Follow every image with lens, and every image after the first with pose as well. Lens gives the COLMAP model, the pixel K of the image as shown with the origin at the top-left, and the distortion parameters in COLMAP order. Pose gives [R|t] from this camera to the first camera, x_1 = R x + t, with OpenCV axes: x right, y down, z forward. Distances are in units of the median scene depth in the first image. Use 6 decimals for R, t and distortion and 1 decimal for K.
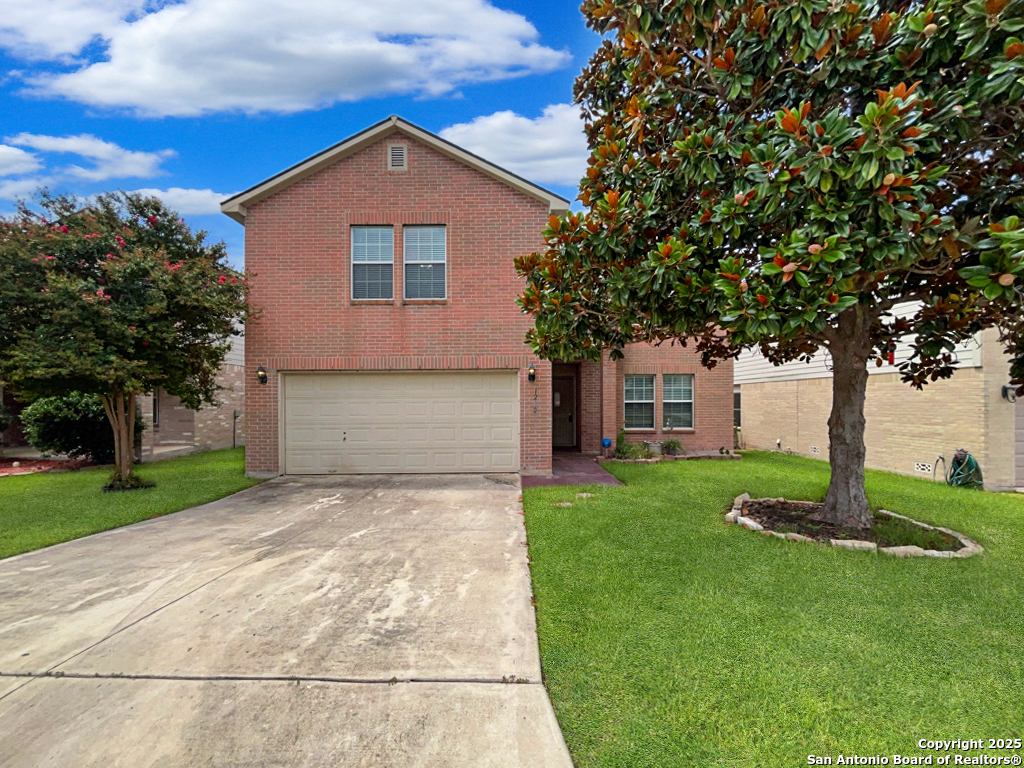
lens RADIAL K [[415.9, 0, 489.1], [0, 415.9, 400.6], [0, 0, 1]] dist [-0.003651, 0.000408]
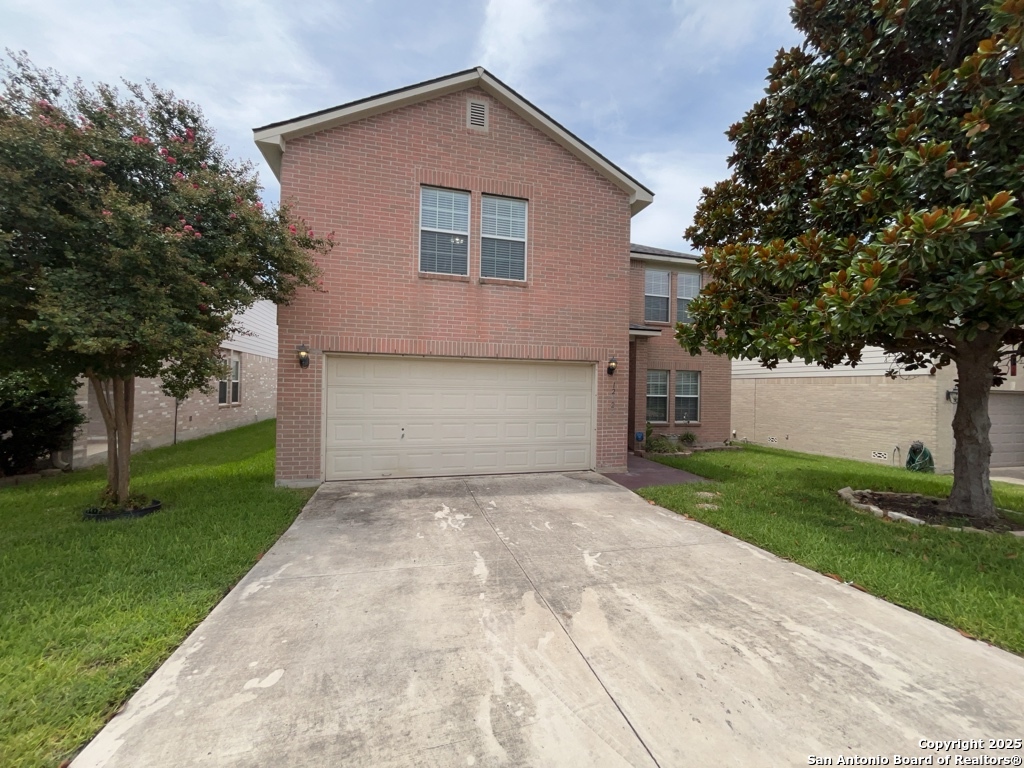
lens RADIAL K [[415.9, 0, 511.2], [0, 415.9, 386.5], [0, 0, 1]] dist [-0.003651, 0.000408]
pose [[0.963819, 0.024538, 0.265426, -0.380166], [-0.023613, 0.999699, -0.006675, -0.008264], [-0.265510, 0.000166, 0.964108, 0.137289]]
